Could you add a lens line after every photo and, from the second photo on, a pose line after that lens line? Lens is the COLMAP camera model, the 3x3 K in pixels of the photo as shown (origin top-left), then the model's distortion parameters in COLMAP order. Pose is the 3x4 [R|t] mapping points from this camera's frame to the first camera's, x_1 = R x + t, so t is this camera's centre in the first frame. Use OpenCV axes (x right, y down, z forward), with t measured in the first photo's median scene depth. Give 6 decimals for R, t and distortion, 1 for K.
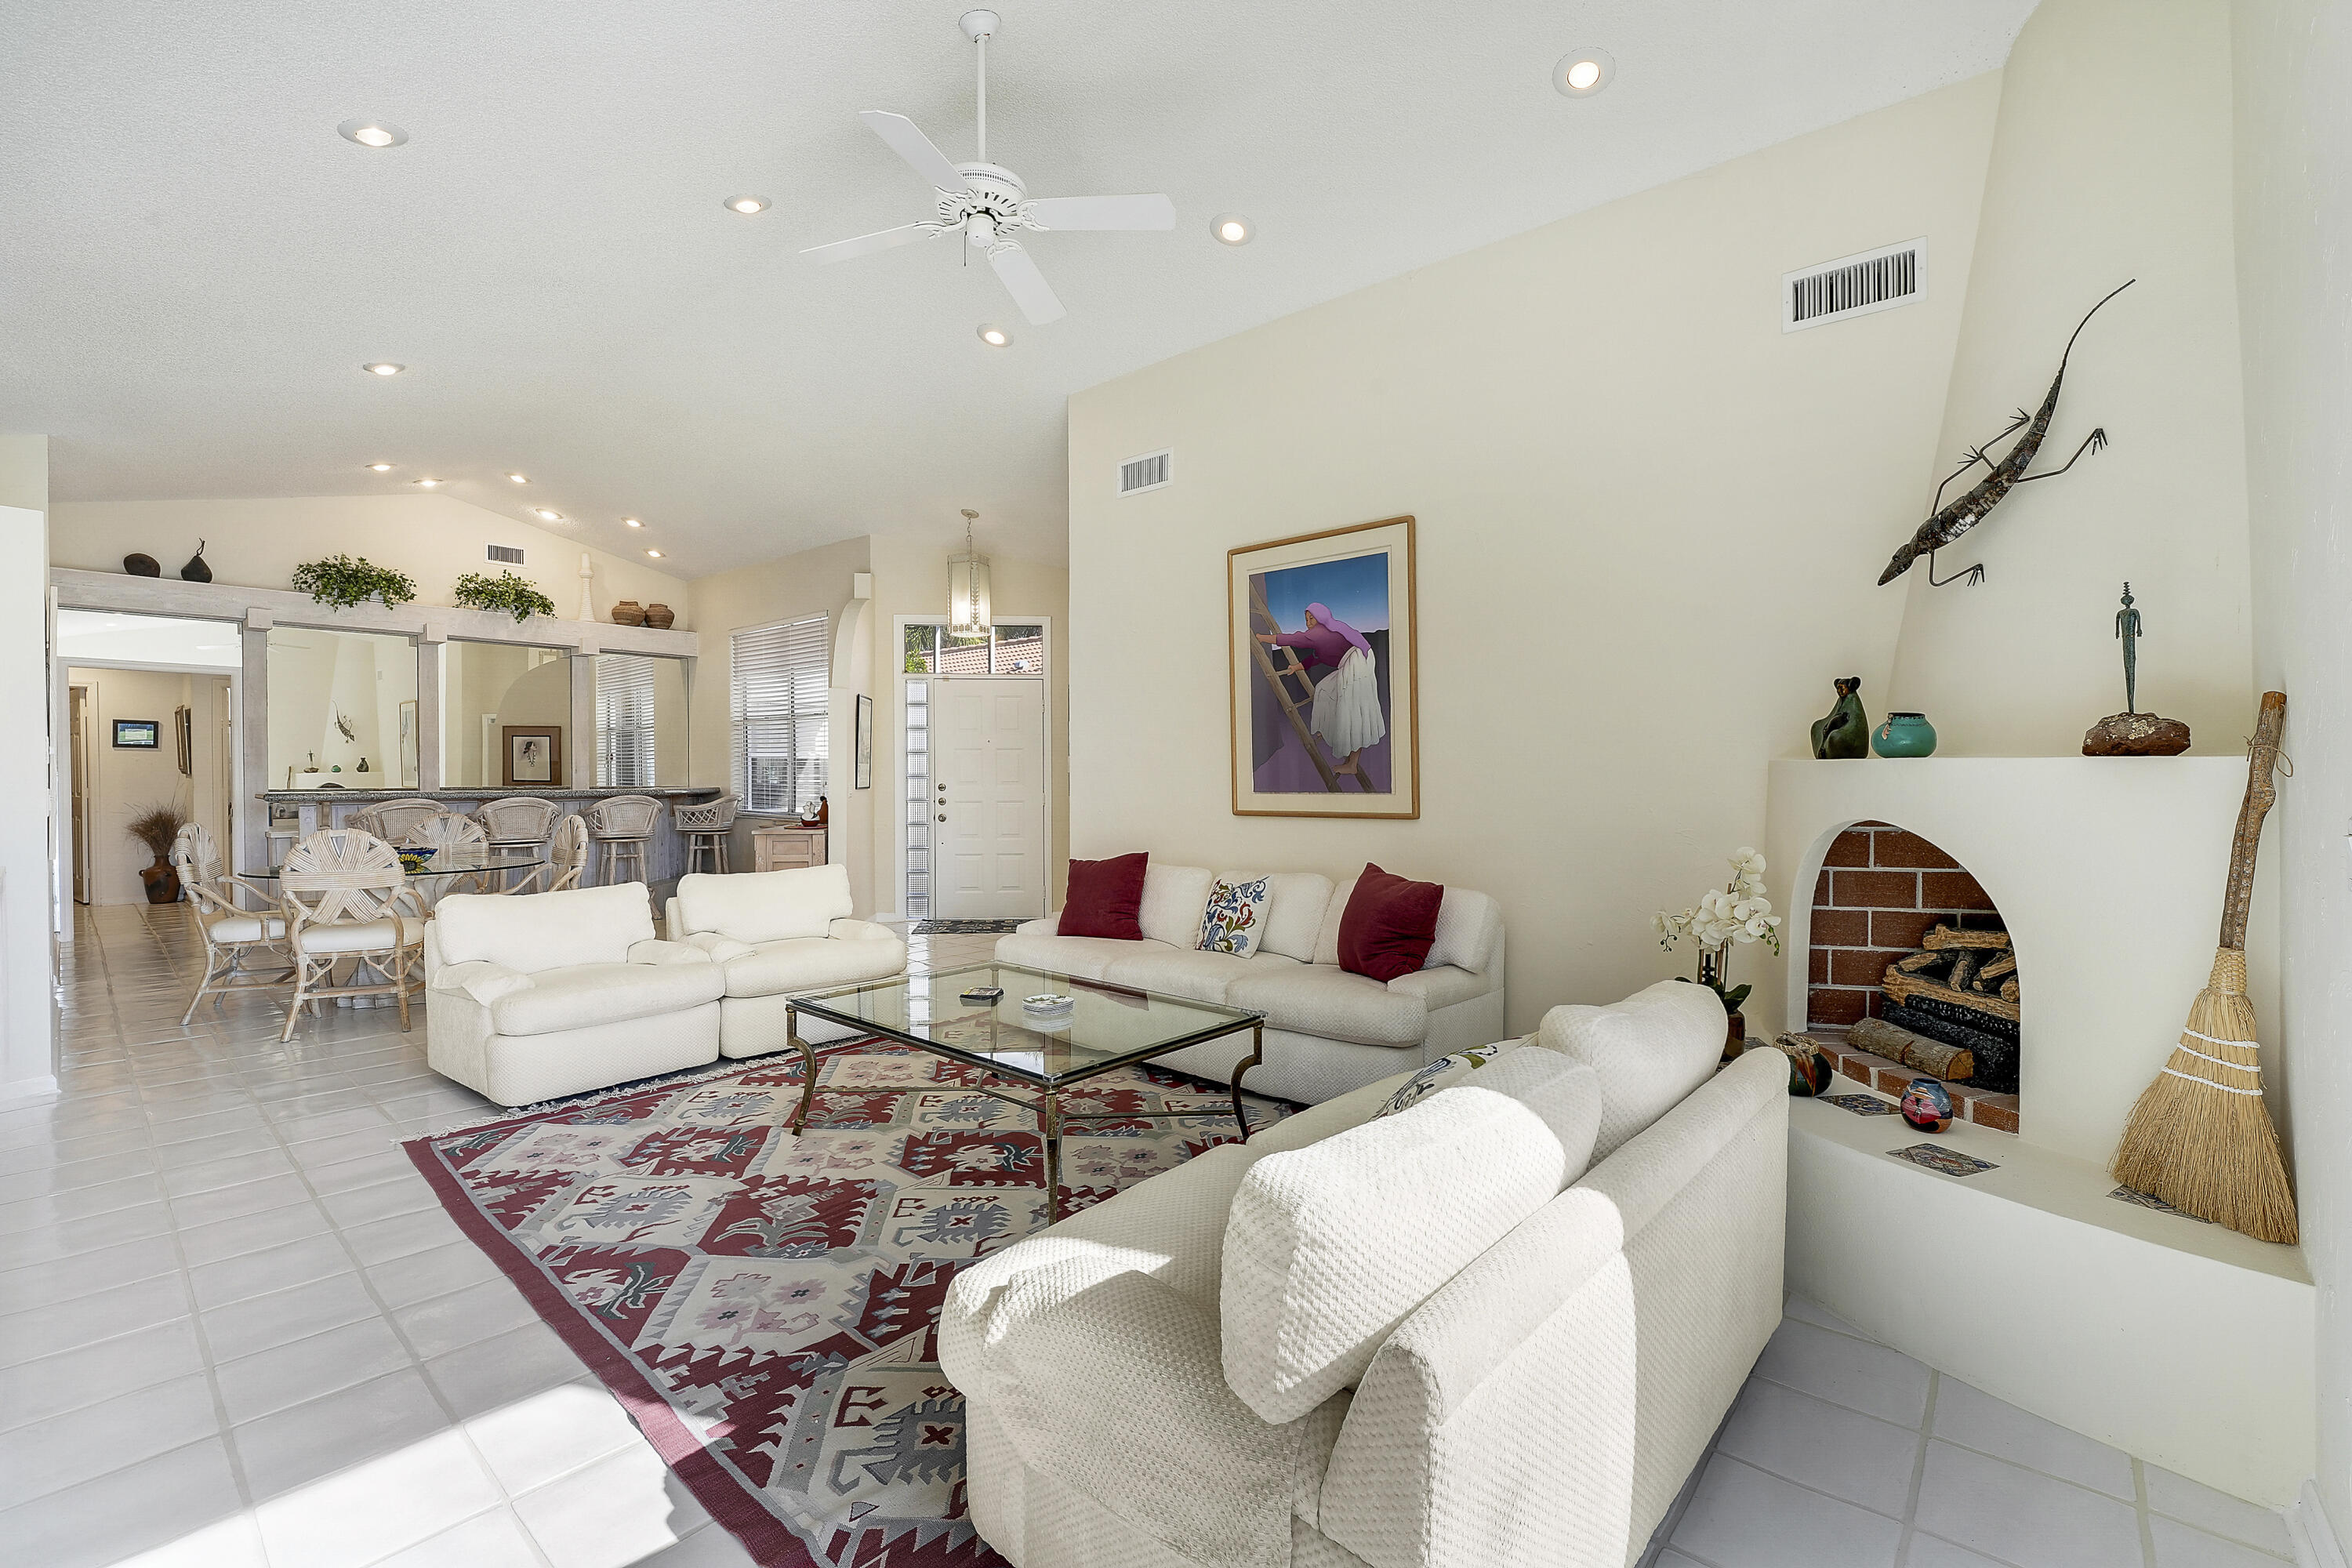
lens RADIAL K [[1004.1, 0, 1173.0], [0, 1004.1, 783.7], [0, 0, 1]] dist [-0.016087, 0.001446]
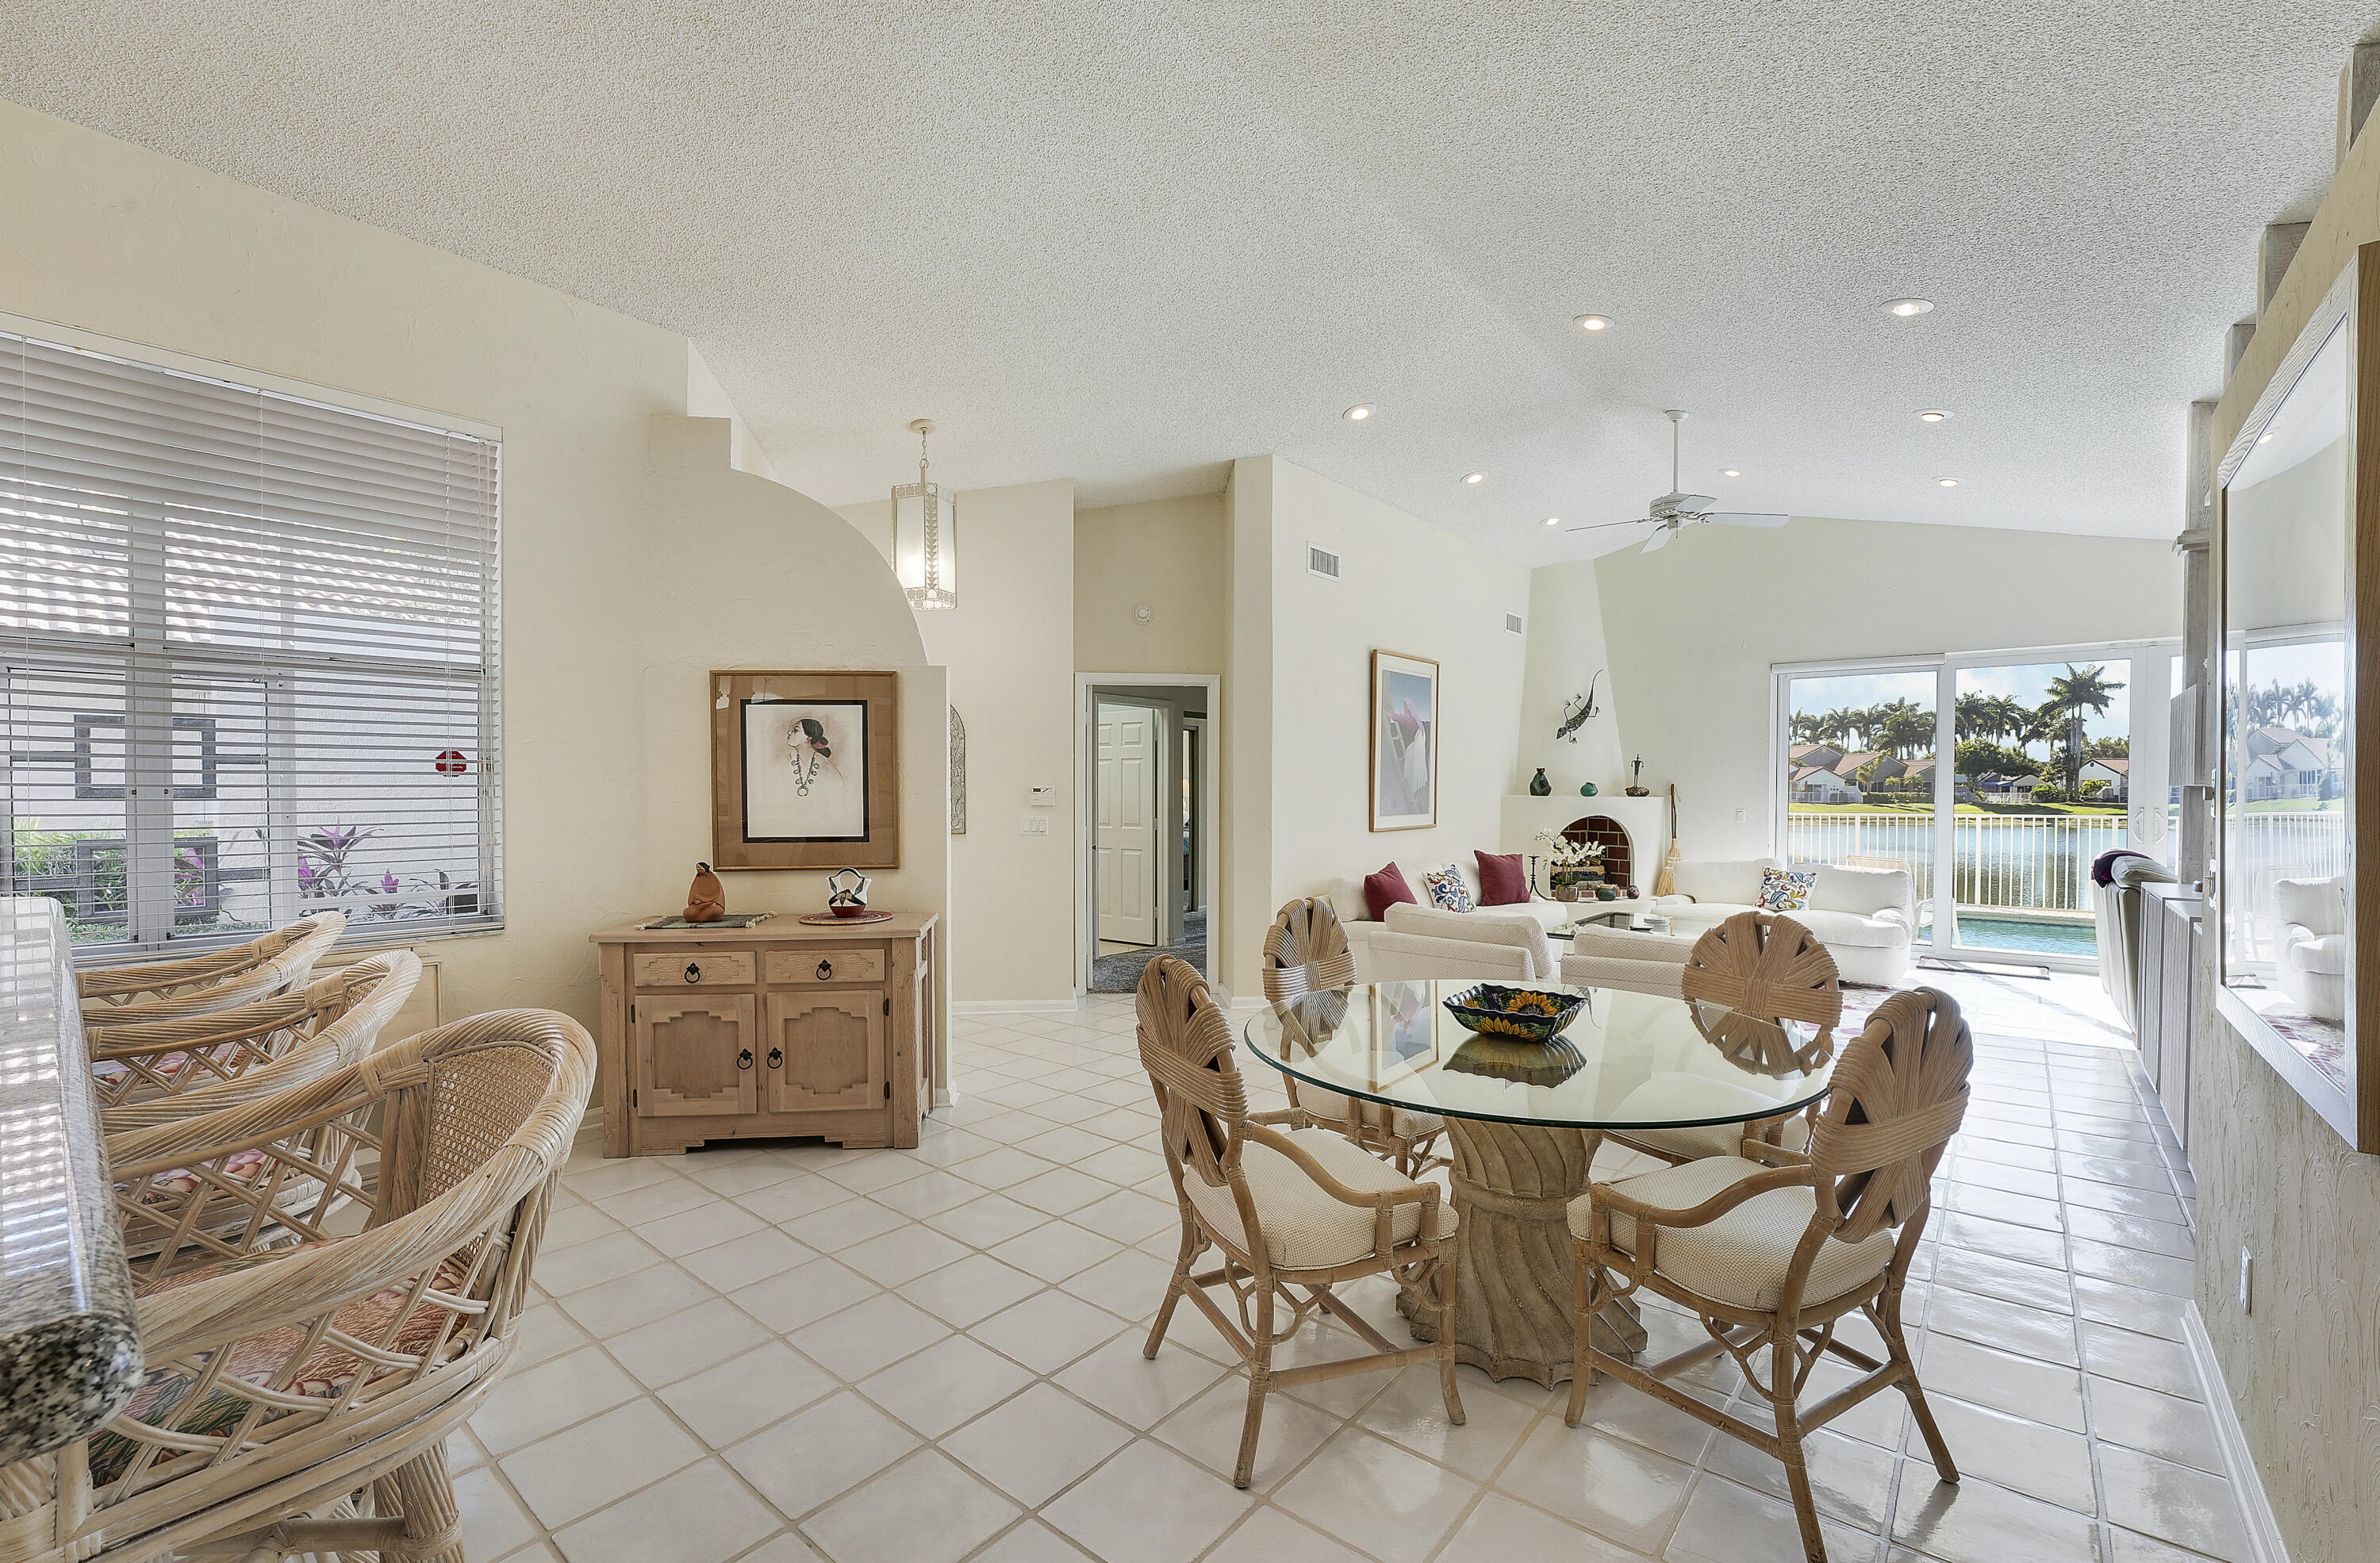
lens RADIAL K [[983.1, 0, 1183.9], [0, 983.1, 798.3], [0, 0, 1]] dist [-0.032599, 0.000533]
pose [[-0.007347, -0.004943, 0.999961, -1.454016], [0.010751, 0.999930, 0.005022, -0.028605], [-0.999915, 0.010788, -0.007294, 1.380108]]
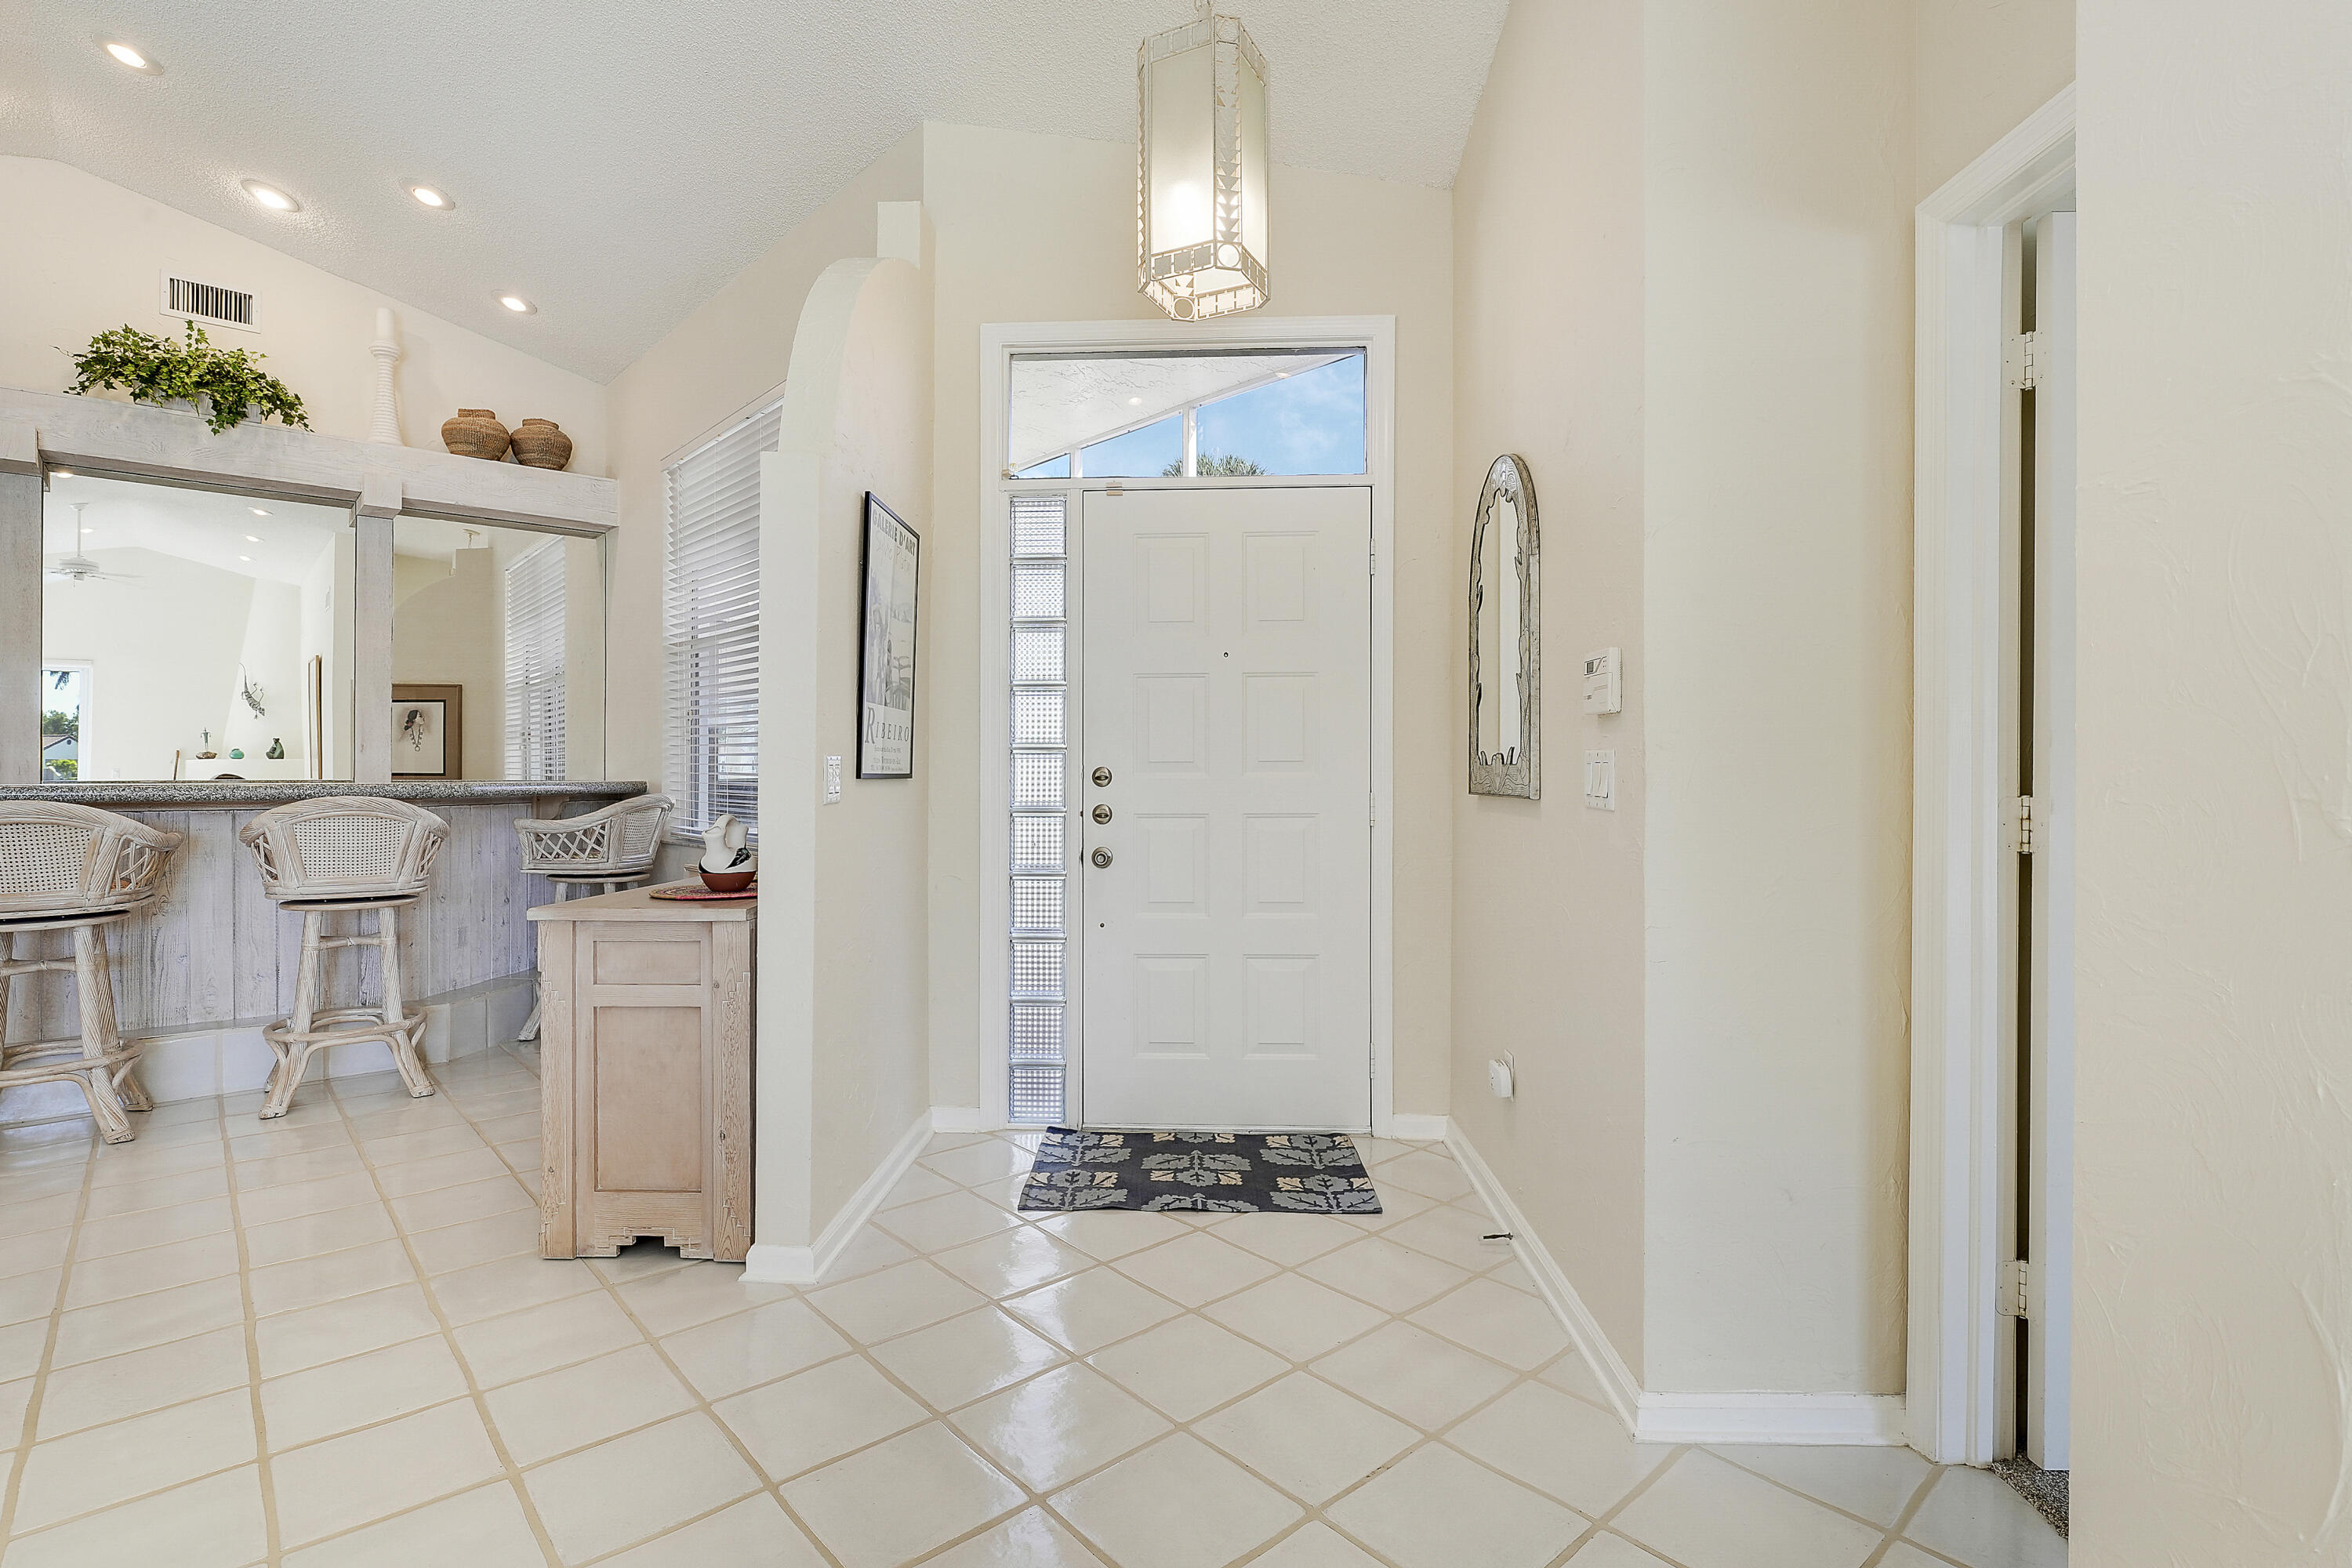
lens RADIAL K [[1098.2, 0, 1161.3], [0, 1098.2, 769.9], [0, 0, 1]] dist [-0.016716, 0.003894]
pose [[0.990942, -0.000809, -0.134289, -0.160973], [-0.001590, 0.999841, -0.017756, 0.008408], [0.134282, 0.017809, 0.990783, 0.623519]]
